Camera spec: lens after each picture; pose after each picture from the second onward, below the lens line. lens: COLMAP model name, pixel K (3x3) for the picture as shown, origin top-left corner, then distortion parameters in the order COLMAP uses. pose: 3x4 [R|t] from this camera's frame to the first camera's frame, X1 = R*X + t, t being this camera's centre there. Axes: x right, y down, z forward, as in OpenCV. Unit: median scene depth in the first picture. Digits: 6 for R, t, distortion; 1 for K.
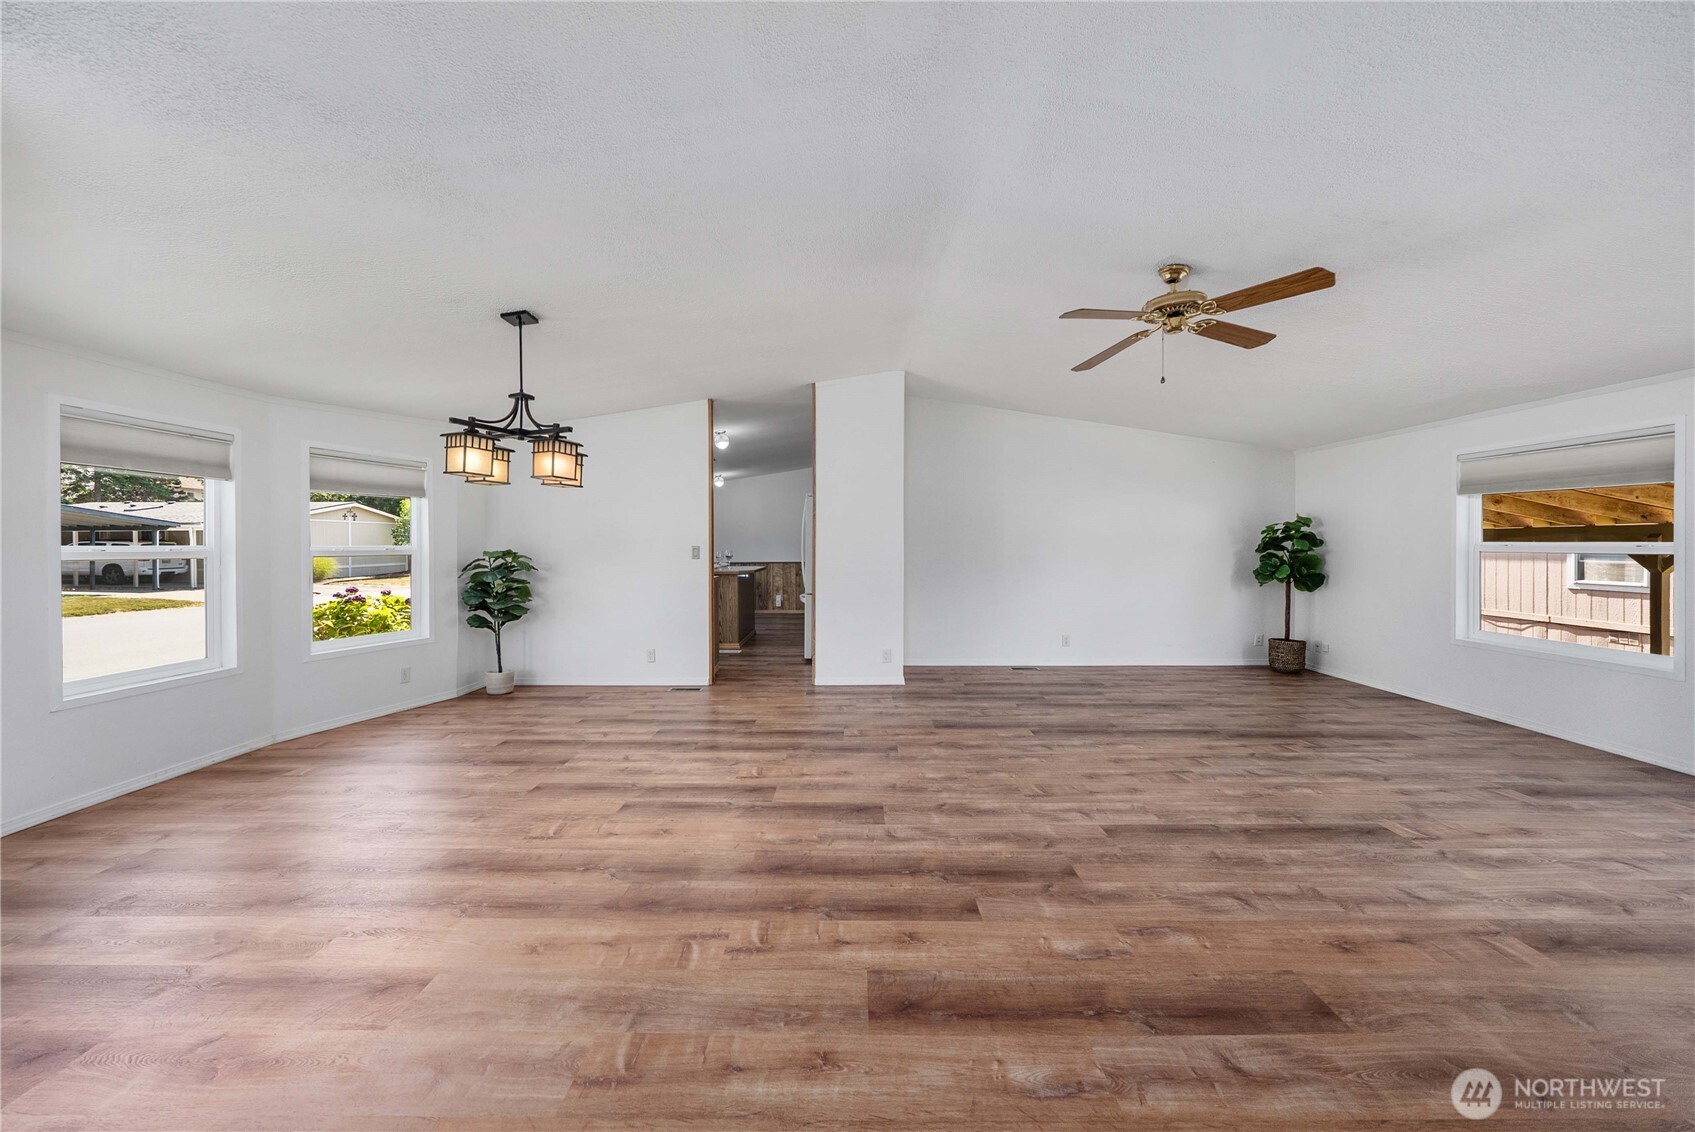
lens RADIAL K [[577.2, 0, 852.5], [0, 577.2, 574.0], [0, 0, 1]] dist [-0.008067, 0.000656]
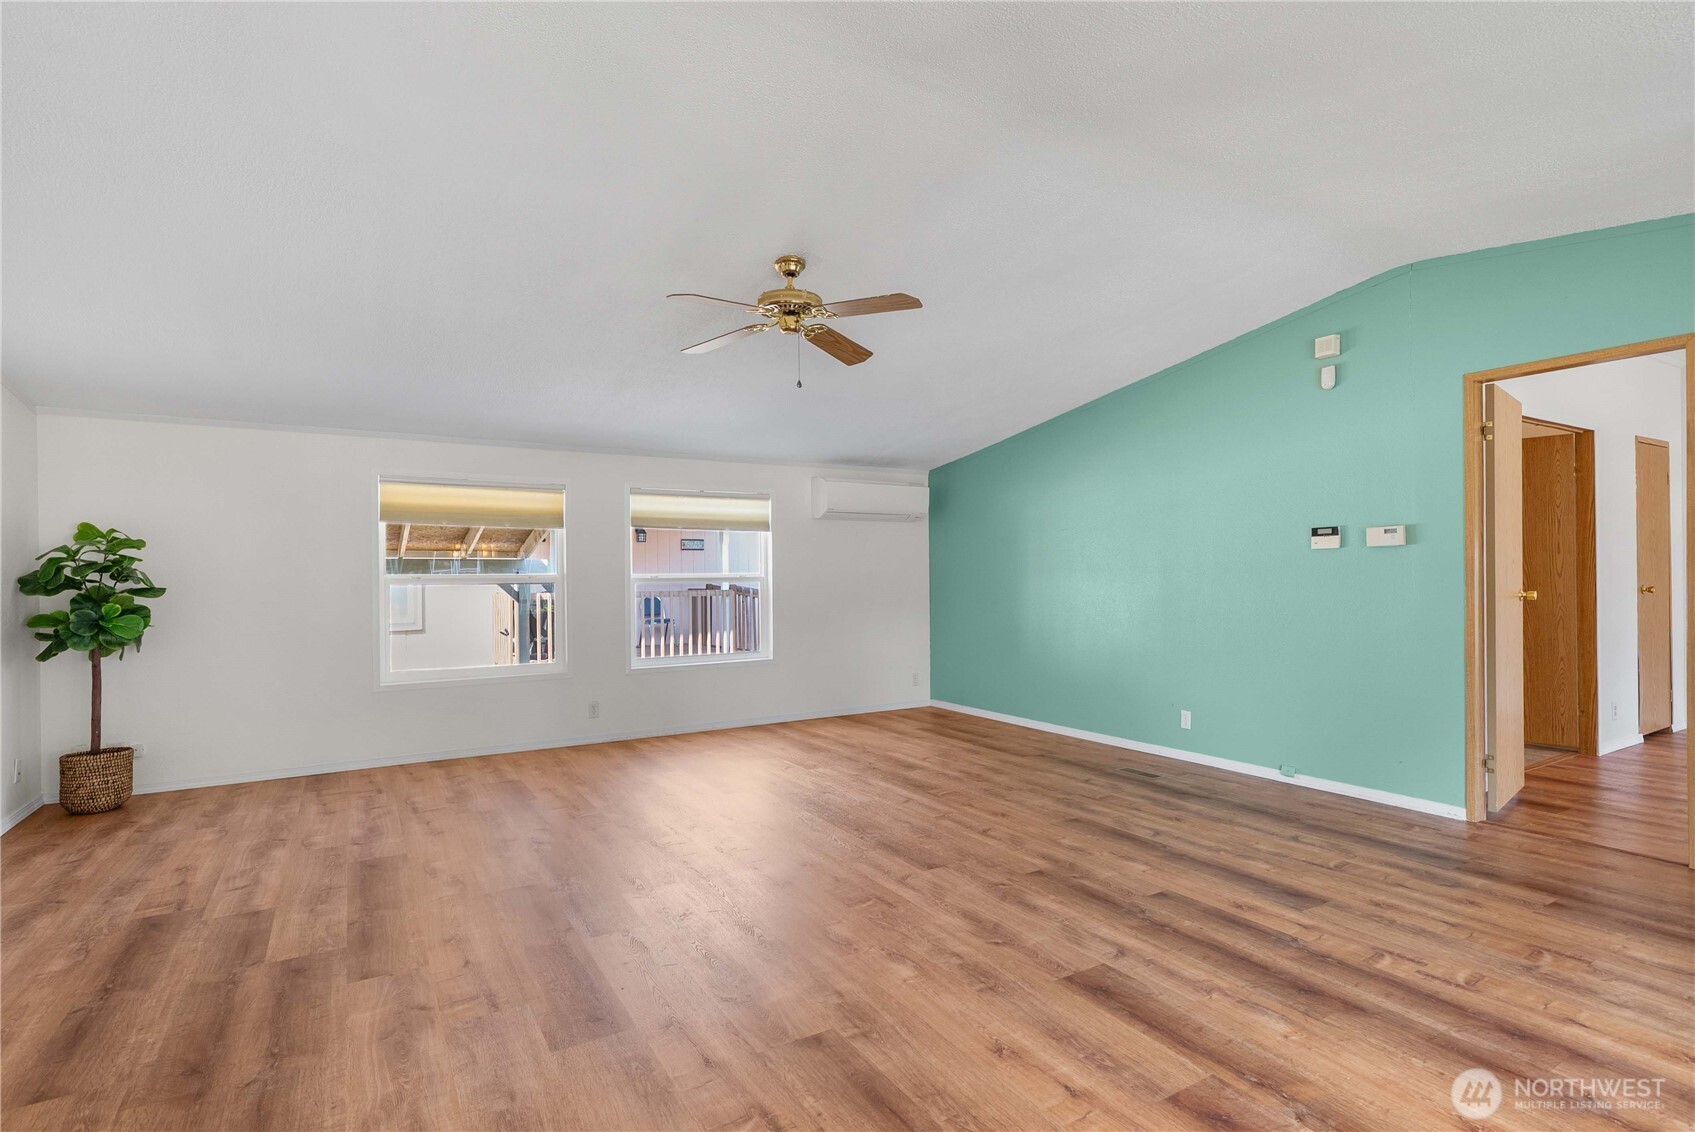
lens RADIAL K [[816.9, 0, 849.8], [0, 816.9, 574.5], [0, 0, 1]] dist [-0.001542, 0.000371]
pose [[-0.509871, 0.007510, 0.860218, -0.621209], [0.054361, 0.998245, 0.023506, -0.073531], [-0.858531, 0.058748, -0.509384, 1.687720]]
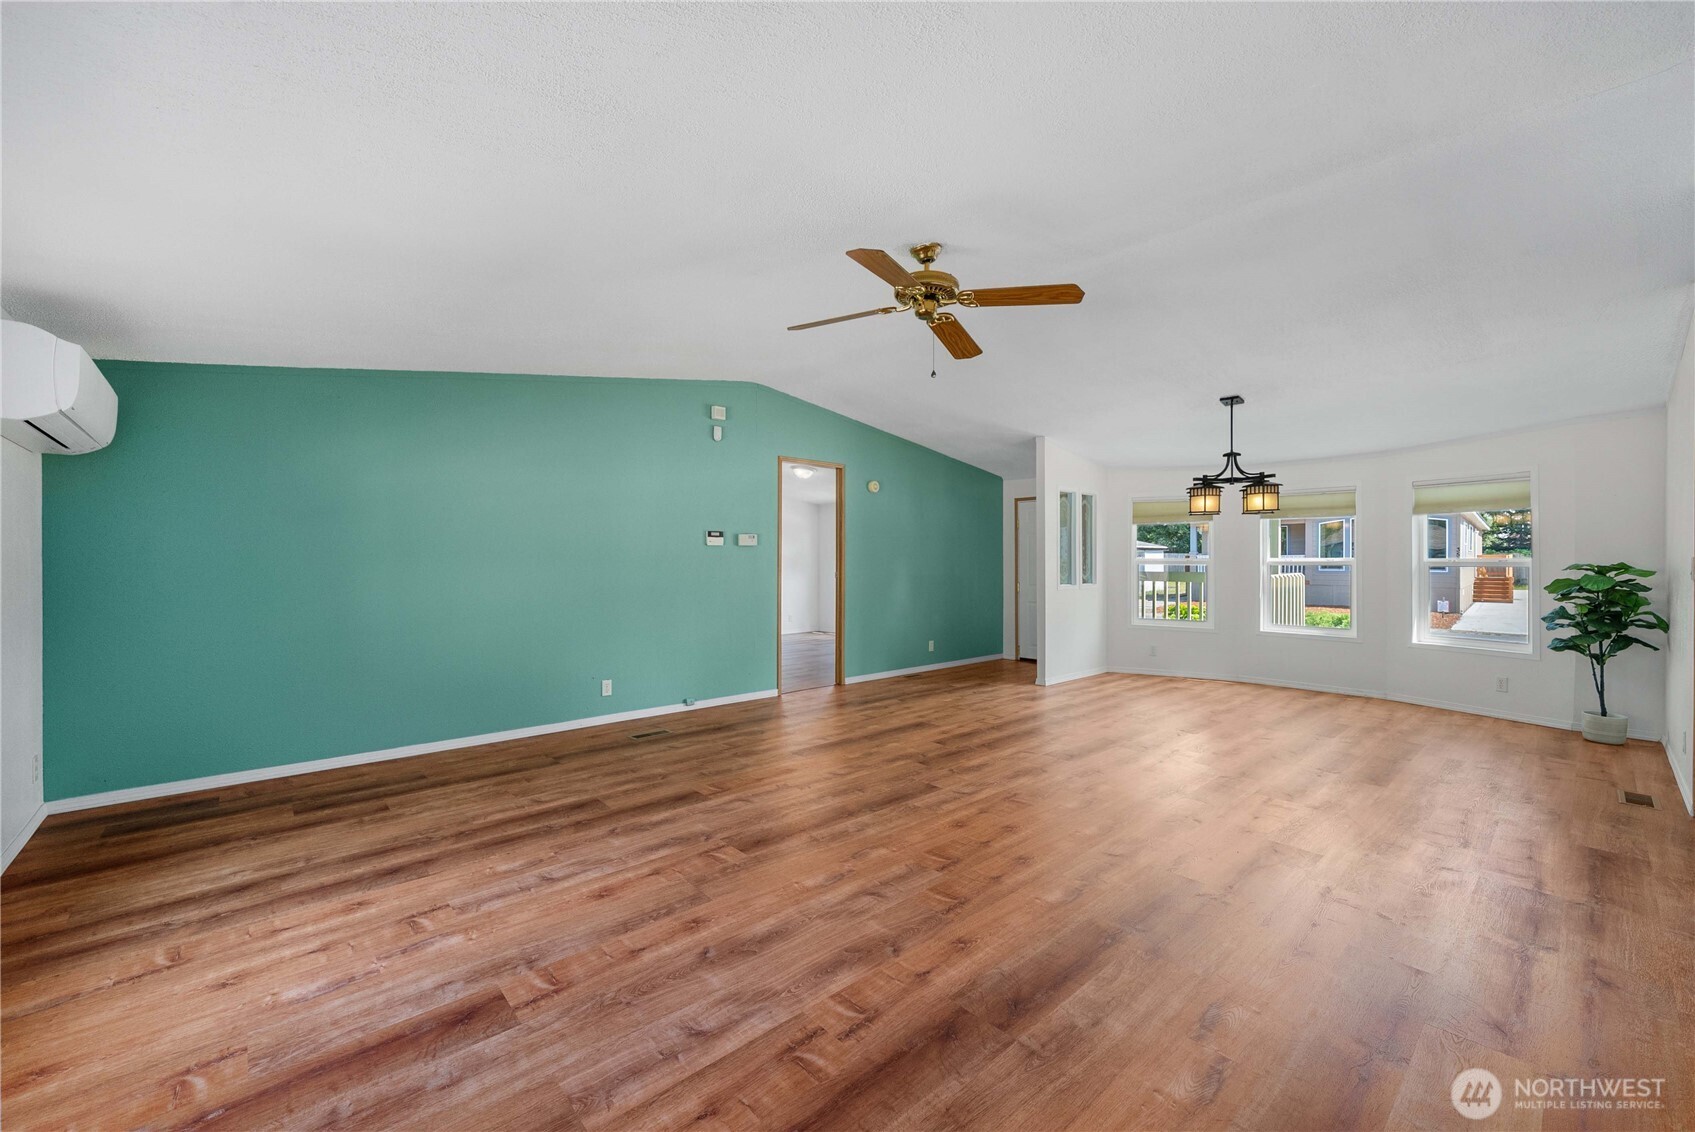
lens RADIAL K [[694.1, 0, 827.6], [0, 694.1, 557.6], [0, 0, 1]] dist [-0.001905, 0.000242]
pose [[-0.754265, -0.003412, -0.656561, 1.507600], [-0.033785, 0.998863, 0.033623, -0.079924], [0.655700, 0.047543, -0.753523, 1.845854]]
